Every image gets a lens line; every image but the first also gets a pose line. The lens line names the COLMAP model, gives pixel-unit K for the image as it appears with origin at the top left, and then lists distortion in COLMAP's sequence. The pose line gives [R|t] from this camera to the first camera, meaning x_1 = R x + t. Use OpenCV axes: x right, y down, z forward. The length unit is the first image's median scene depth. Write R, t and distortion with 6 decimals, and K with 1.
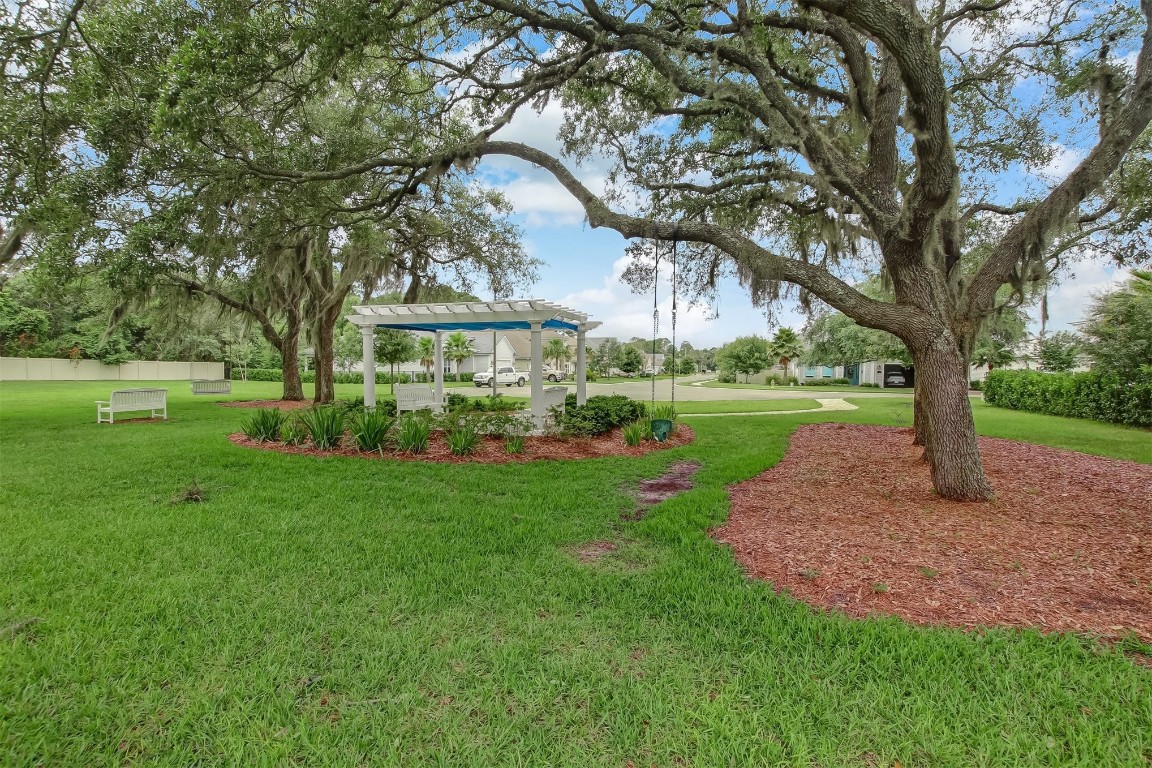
lens RADIAL K [[553.3, 0, 576.0], [0, 553.3, 384.0], [0, 0, 1]] dist [-0.000146, -0.000218]
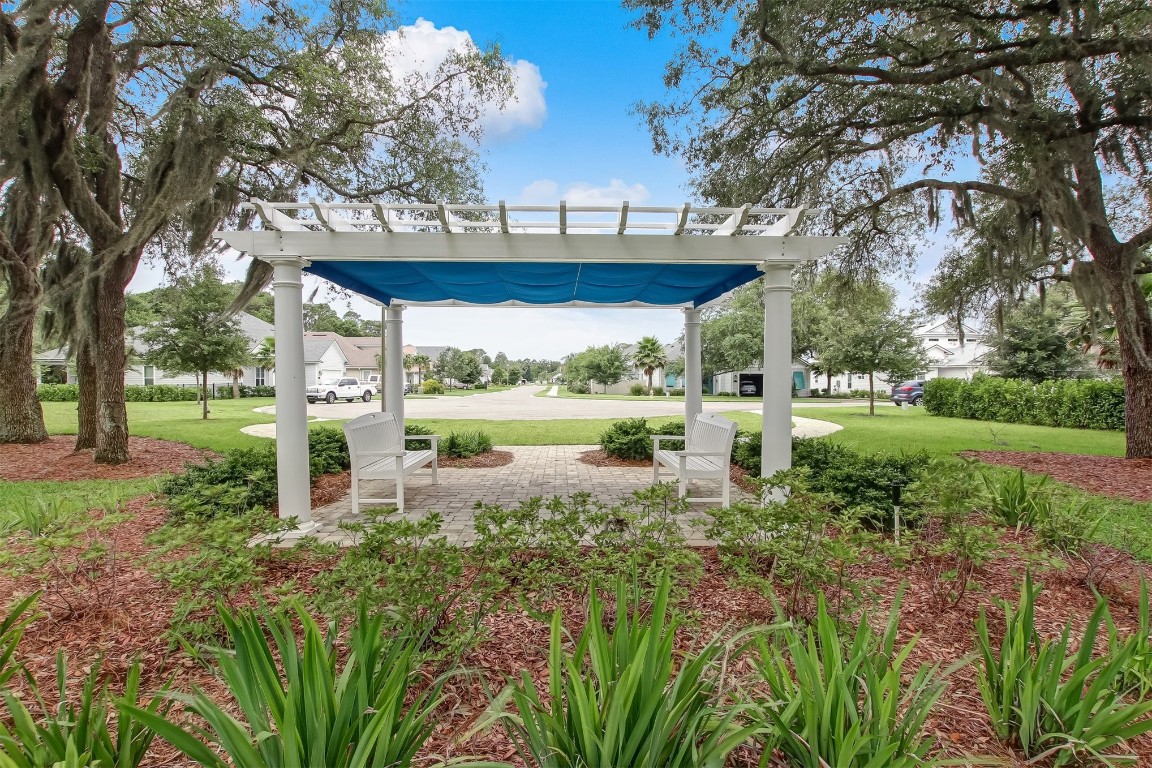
lens RADIAL K [[553.3, 0, 576.0], [0, 553.3, 384.0], [0, 0, 1]] dist [-0.000146, -0.000218]
pose [[0.948826, -0.007714, 0.315705, -0.059862], [0.013948, 0.999750, -0.017490, -0.002632], [-0.315491, 0.020999, 0.948696, 0.113180]]
